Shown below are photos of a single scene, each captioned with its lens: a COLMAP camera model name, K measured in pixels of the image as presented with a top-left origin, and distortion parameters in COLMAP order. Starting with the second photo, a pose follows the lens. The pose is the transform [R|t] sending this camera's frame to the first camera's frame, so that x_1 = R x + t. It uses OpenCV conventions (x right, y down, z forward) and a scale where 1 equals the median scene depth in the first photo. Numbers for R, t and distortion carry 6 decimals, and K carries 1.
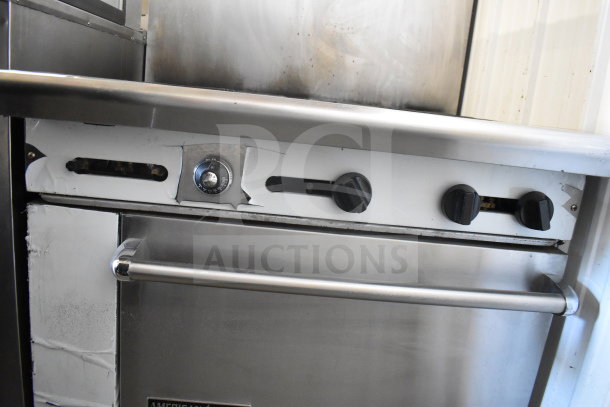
lens RADIAL K [[468.5, 0, 305.0], [0, 468.5, 203.5], [0, 0, 1]] dist [-0.095905, 0.001913]
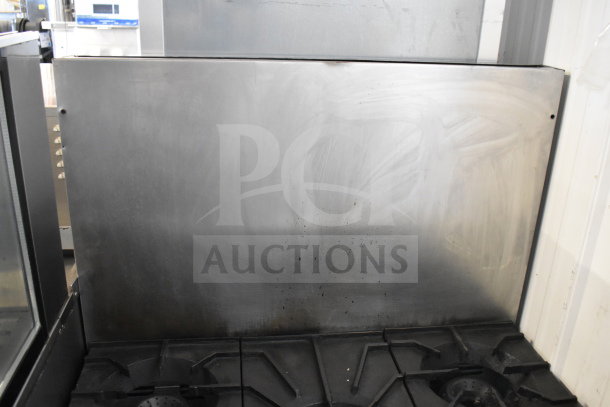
lens RADIAL K [[542.0, 0, 305.0], [0, 542.0, 203.5], [0, 0, 1]] dist [-0.086778, 0.003140]
pose [[0.993836, -0.096797, 0.054037, -0.069136], [0.087823, 0.984920, 0.149066, -0.926891], [-0.067651, -0.143401, 0.987350, 0.348226]]
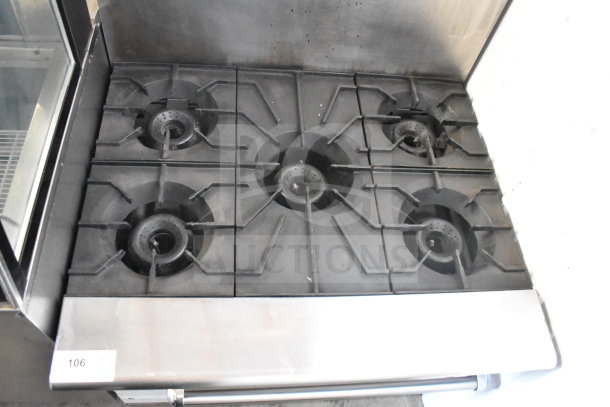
lens RADIAL K [[482.8, 0, 305.0], [0, 482.8, 203.5], [0, 0, 1]] dist [-0.092711, 0.001890]
pose [[0.999167, -0.003373, 0.040658, -0.043842], [-0.026246, 0.709826, 0.703888, -1.150837], [-0.031234, -0.704369, 0.709146, 0.312306]]
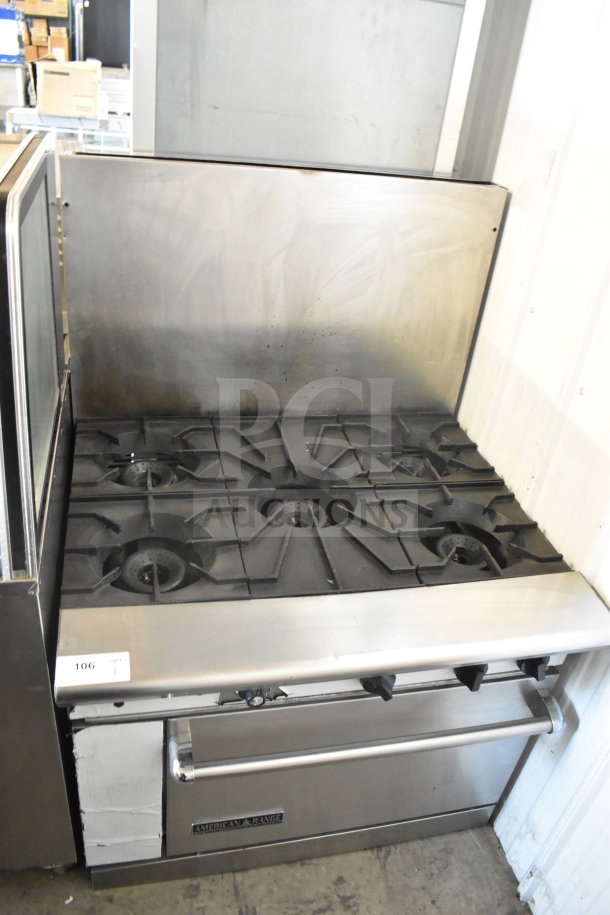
lens RADIAL K [[702.7, 0, 305.0], [0, 702.7, 457.5], [0, 0, 1]] dist [-0.095905, 0.001913]
pose [[0.984851, -0.089837, 0.148315, -0.239221], [0.032891, 0.936582, 0.348902, -0.983279], [-0.170254, -0.338738, 0.925349, -0.284172]]
